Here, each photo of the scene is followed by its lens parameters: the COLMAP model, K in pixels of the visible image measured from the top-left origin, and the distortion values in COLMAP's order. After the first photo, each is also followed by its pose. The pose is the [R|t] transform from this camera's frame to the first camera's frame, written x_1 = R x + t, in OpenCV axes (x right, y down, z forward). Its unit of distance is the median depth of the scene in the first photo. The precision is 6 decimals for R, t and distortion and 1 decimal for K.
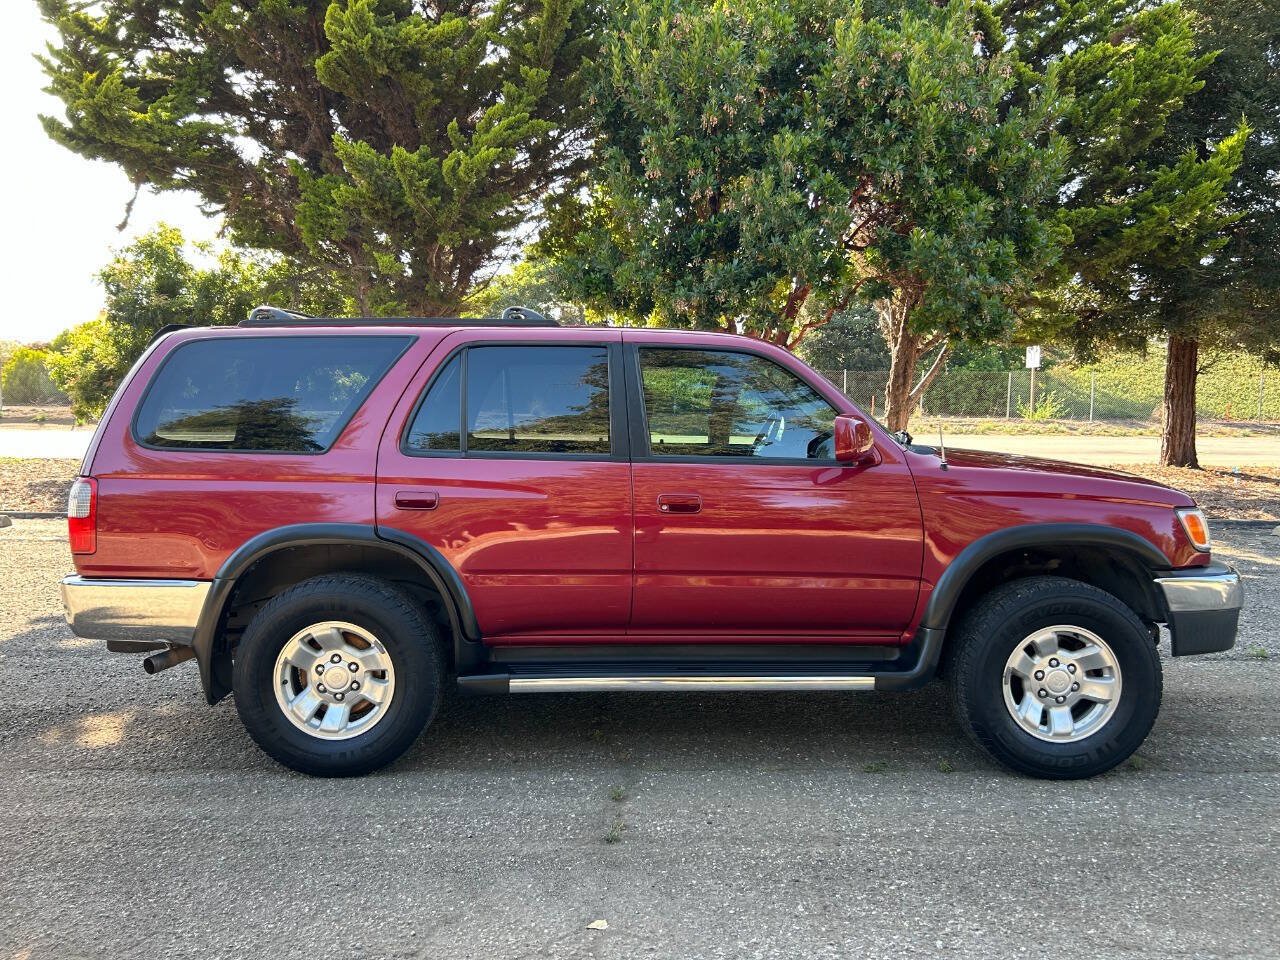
lens RADIAL K [[975.1, 0, 644.5], [0, 975.1, 480.7], [0, 0, 1]] dist [0.051810, -0.056778]
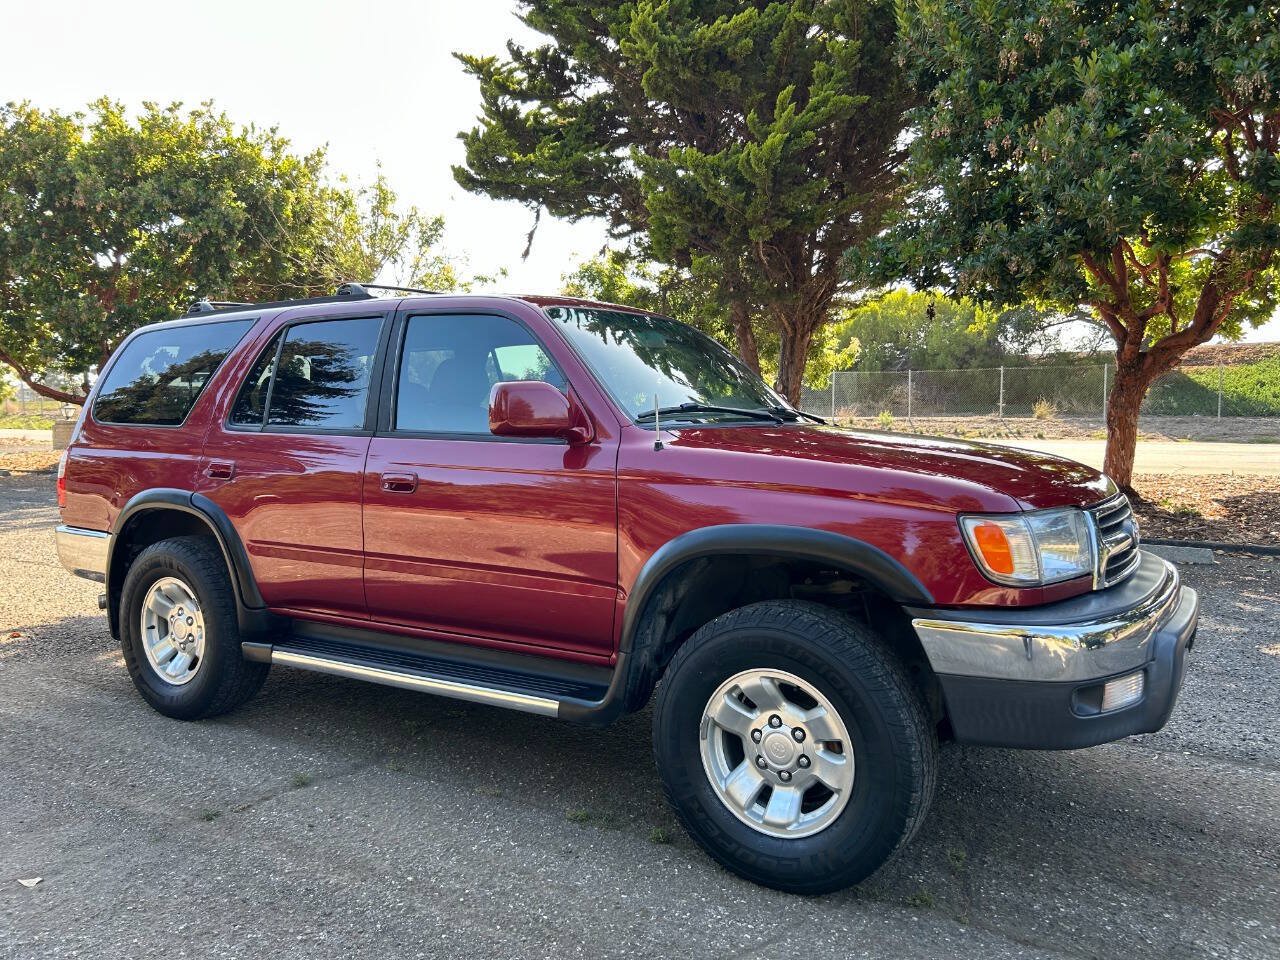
lens RADIAL K [[975.8, 0, 637.5], [0, 975.8, 471.7], [0, 0, 1]] dist [0.043527, -0.047862]
pose [[0.833451, 0.025771, -0.551991, 0.729043], [-0.035568, 0.999342, -0.007047, 0.012248], [0.551447, 0.025507, 0.833820, 0.350919]]
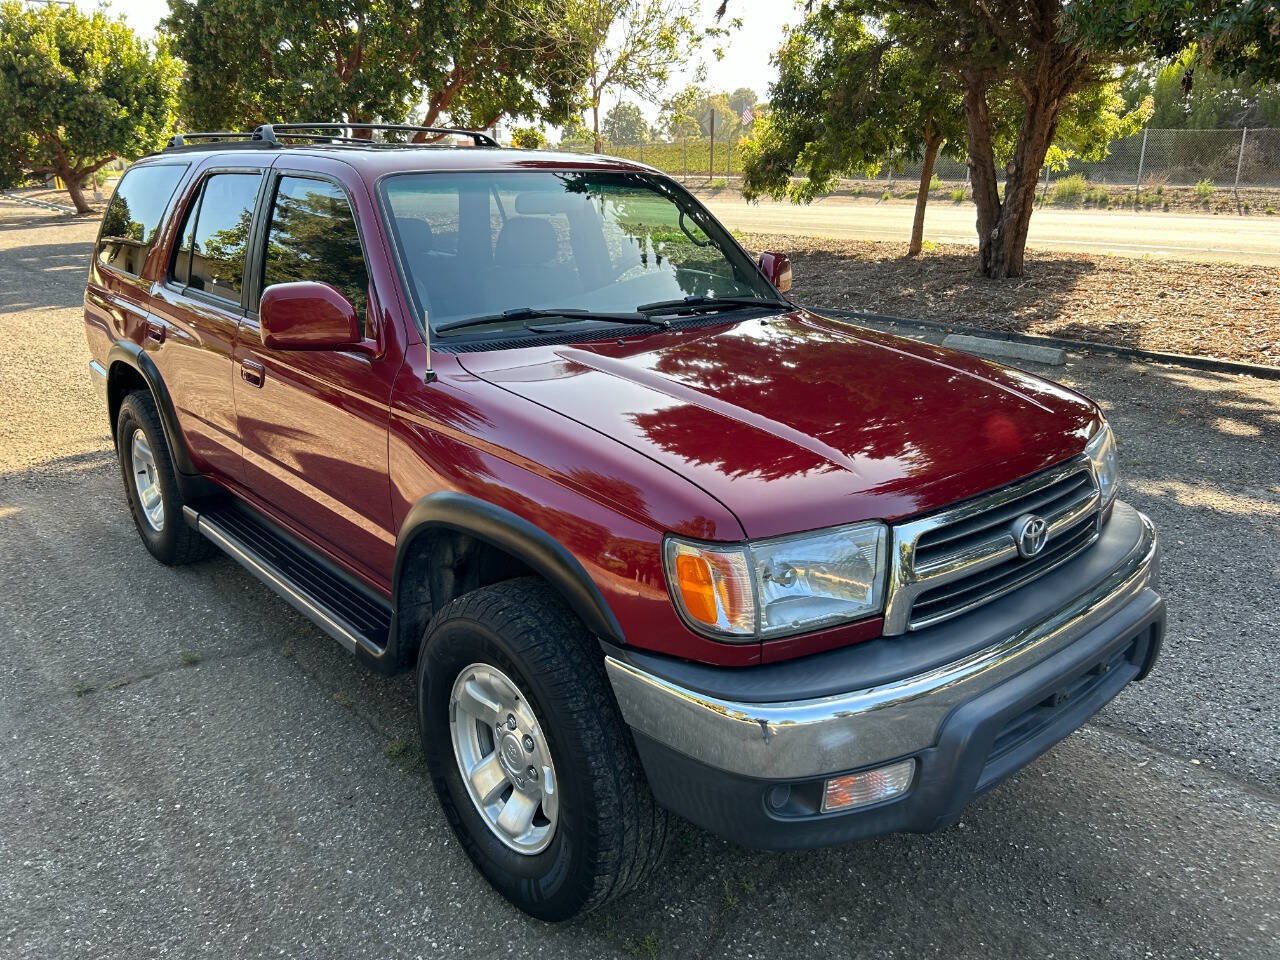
lens RADIAL K [[963.1, 0, 640.0], [0, 963.1, 480.0], [0, 0, 1]] dist [0.079007, -0.096107]
pose [[0.644364, 0.229285, -0.729536, 0.883175], [-0.056684, 0.965689, 0.253440, -0.118906], [0.762615, -0.121954, 0.635252, 0.703698]]
